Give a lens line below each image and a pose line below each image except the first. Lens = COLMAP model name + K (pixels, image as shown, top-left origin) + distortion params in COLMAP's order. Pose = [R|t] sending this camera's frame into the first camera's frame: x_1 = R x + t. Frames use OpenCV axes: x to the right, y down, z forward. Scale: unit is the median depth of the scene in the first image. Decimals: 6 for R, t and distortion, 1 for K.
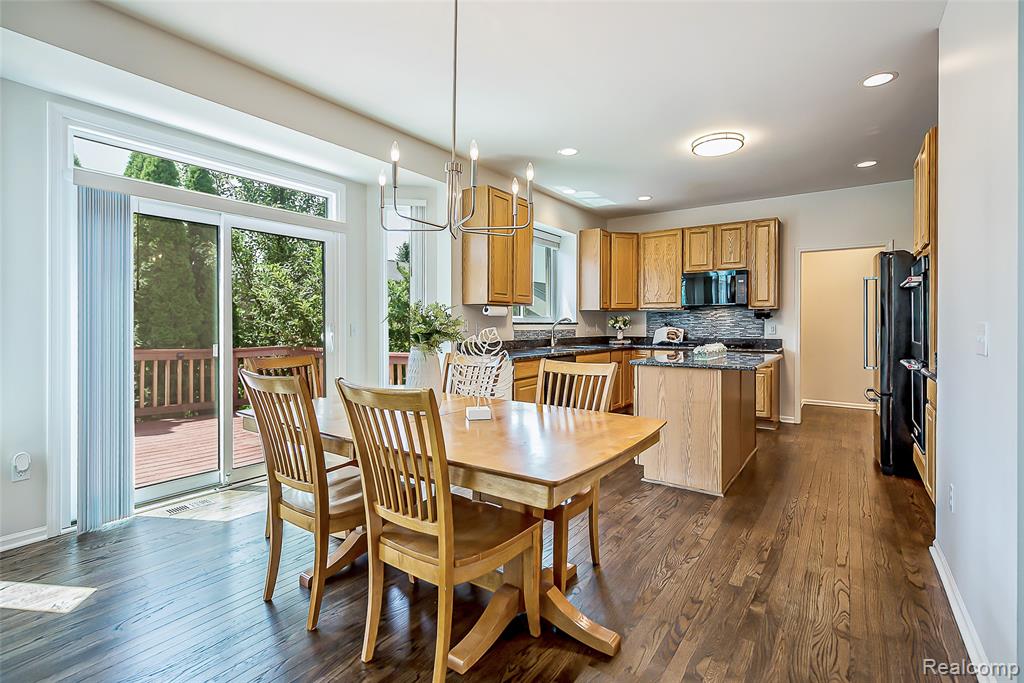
lens RADIAL K [[473.9, 0, 517.1], [0, 473.9, 331.6], [0, 0, 1]] dist [0.010667, -0.000040]
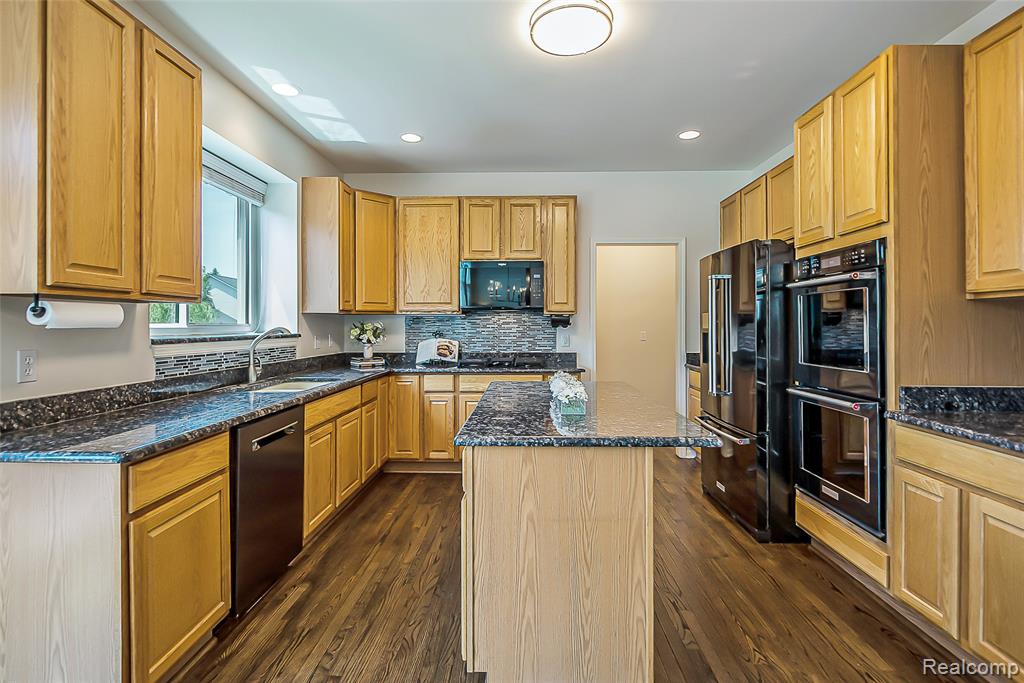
lens RADIAL K [[473.9, 0, 485.5], [0, 473.9, 326.6], [0, 0, 1]] dist [0.010667, -0.000040]
pose [[0.860314, -0.002745, 0.509758, 0.027021], [0.008996, 0.999912, -0.009799, -0.020388], [-0.509686, 0.013016, 0.860262, 0.385487]]
